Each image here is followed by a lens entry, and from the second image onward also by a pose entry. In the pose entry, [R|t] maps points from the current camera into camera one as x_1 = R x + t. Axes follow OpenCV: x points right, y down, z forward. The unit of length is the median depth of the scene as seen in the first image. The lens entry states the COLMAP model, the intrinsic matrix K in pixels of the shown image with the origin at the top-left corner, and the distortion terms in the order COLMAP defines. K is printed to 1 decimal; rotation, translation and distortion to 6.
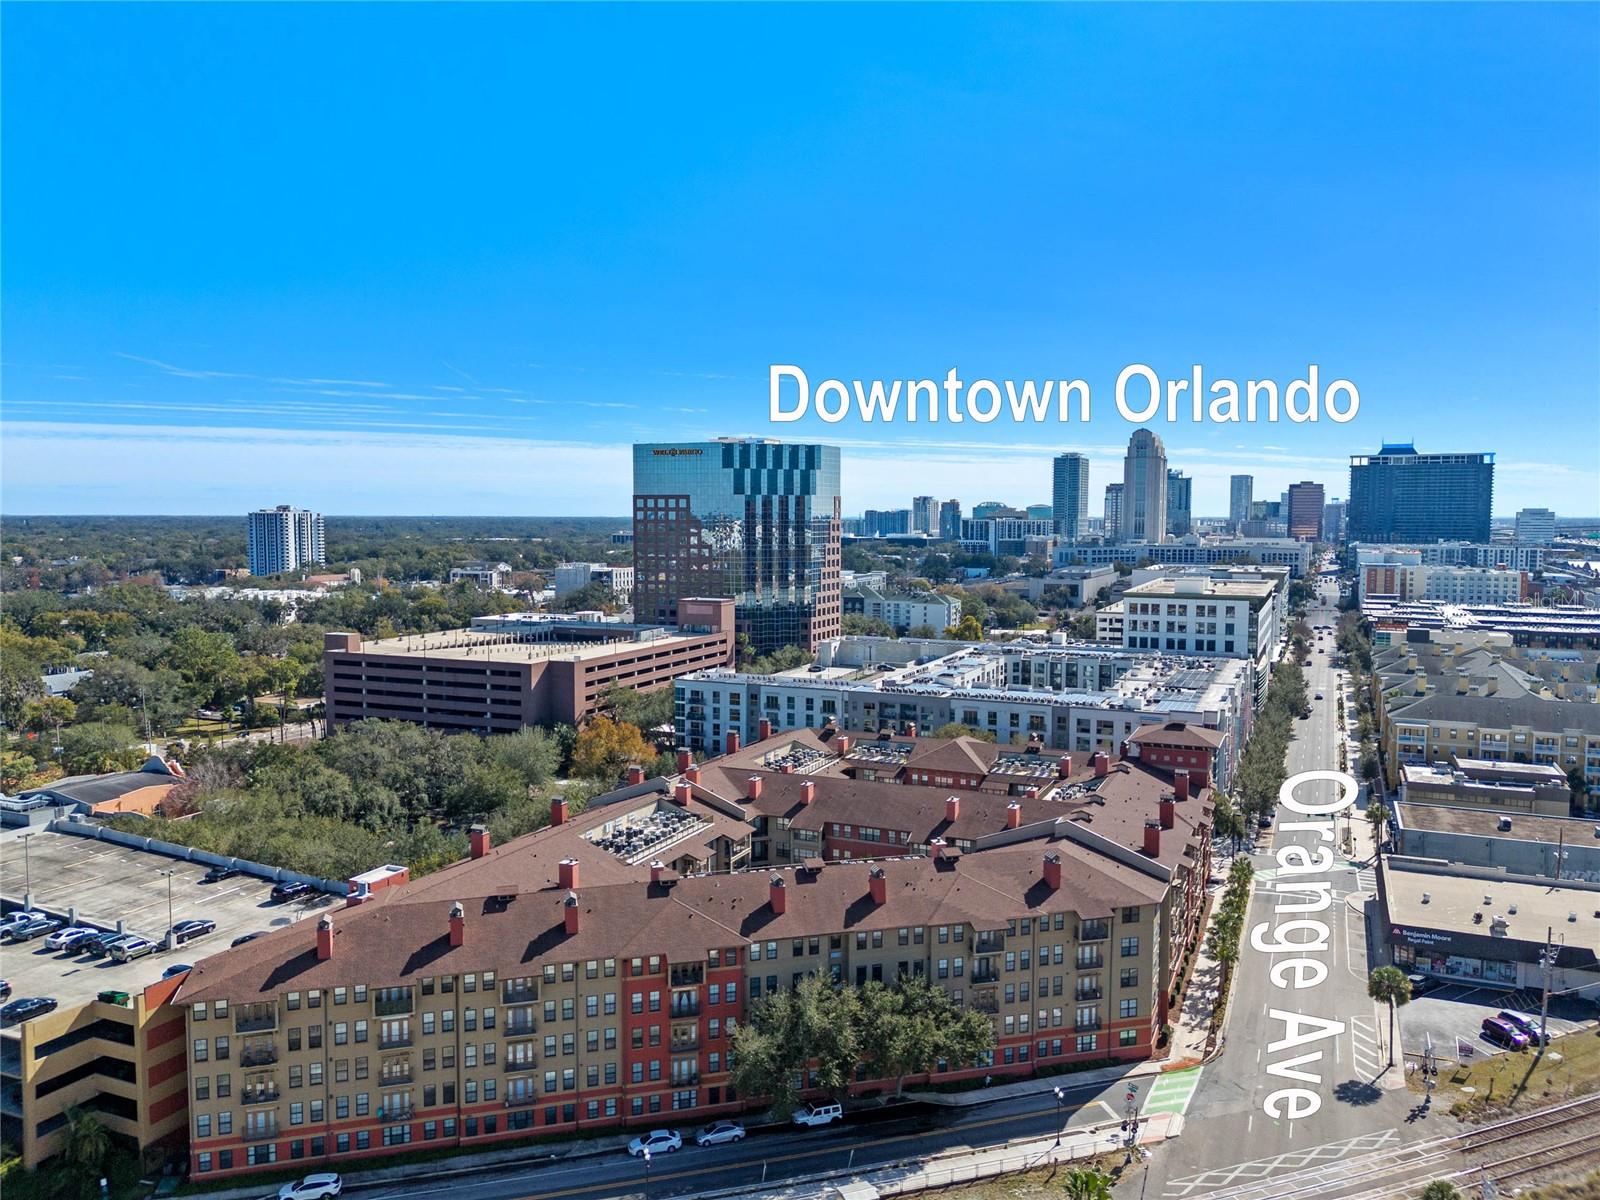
lens RADIAL K [[1236.7, 0, 774.4], [0, 1236.7, 559.7], [0, 0, 1]] dist [0.065279, -0.063423]
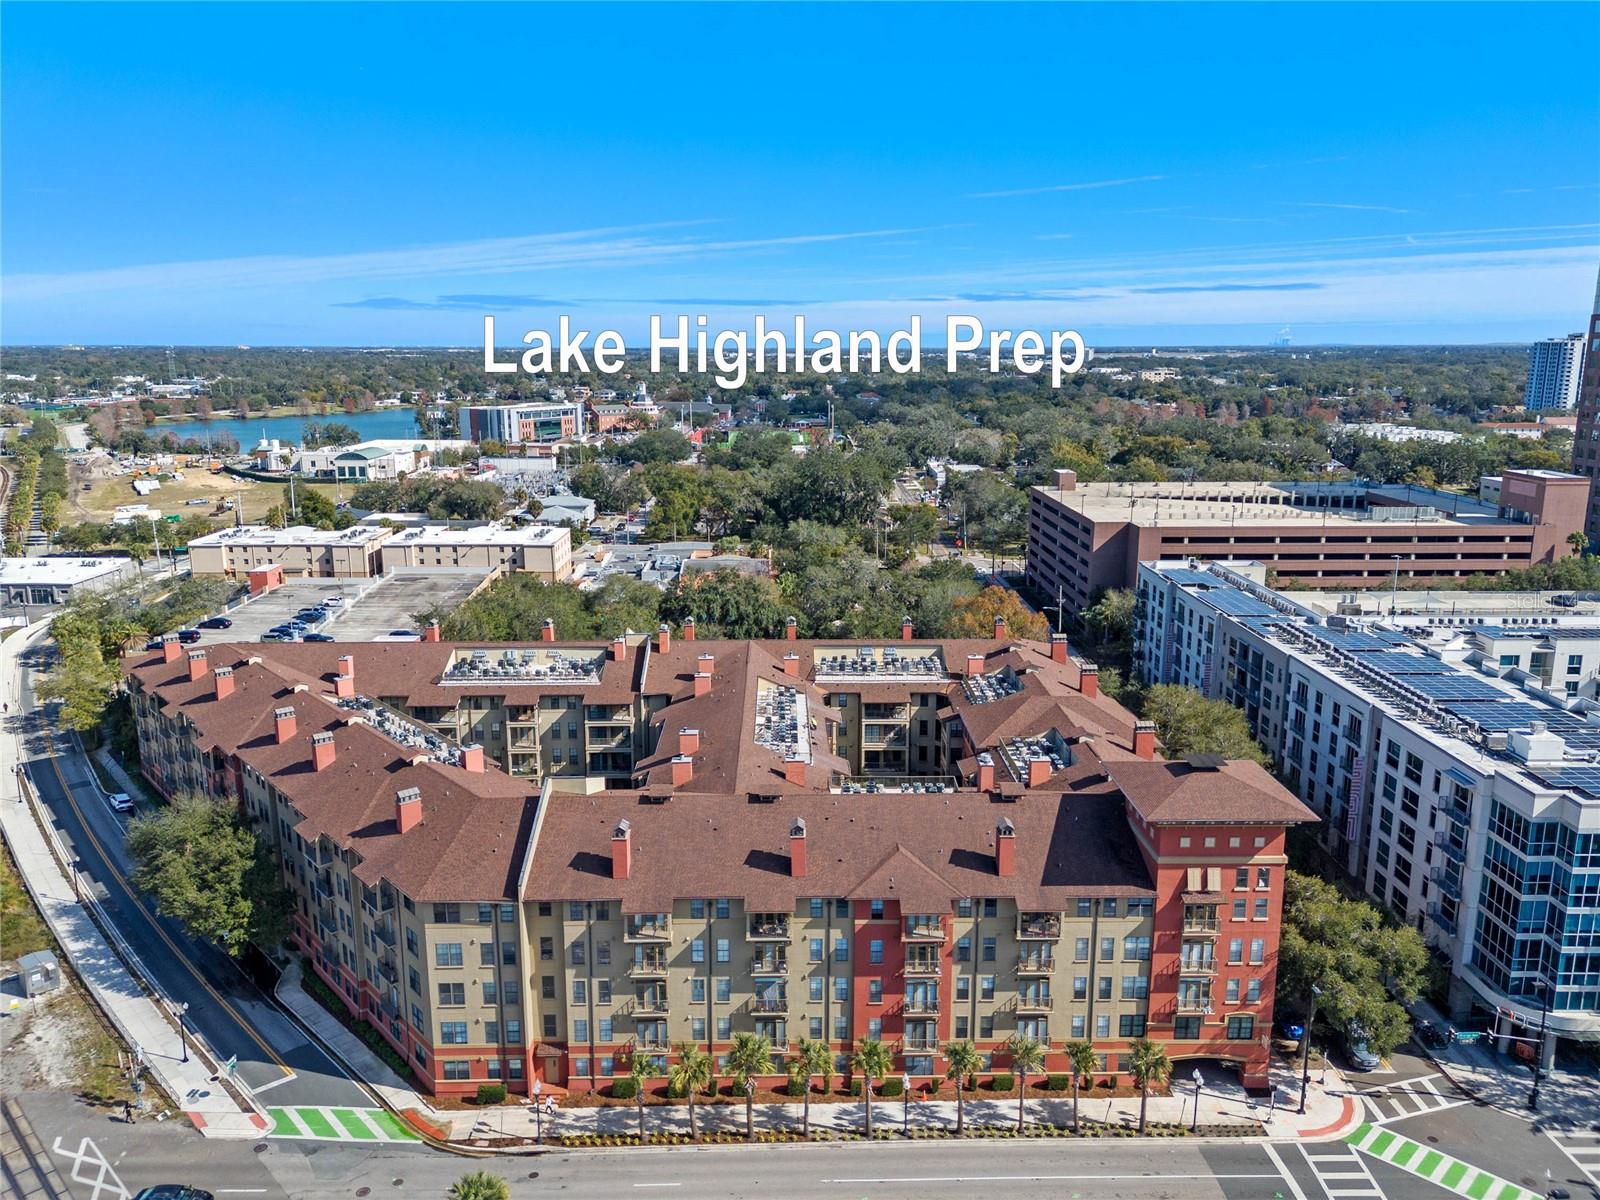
lens RADIAL K [[1236.7, 0, 816.0], [0, 1236.7, 608.9], [0, 0, 1]] dist [0.065279, -0.063423]
pose [[0.409534, 0.194351, -0.891353, 0.537994], [-0.038757, 0.979869, 0.195844, -0.018665], [0.911471, -0.045658, 0.408822, 0.499204]]
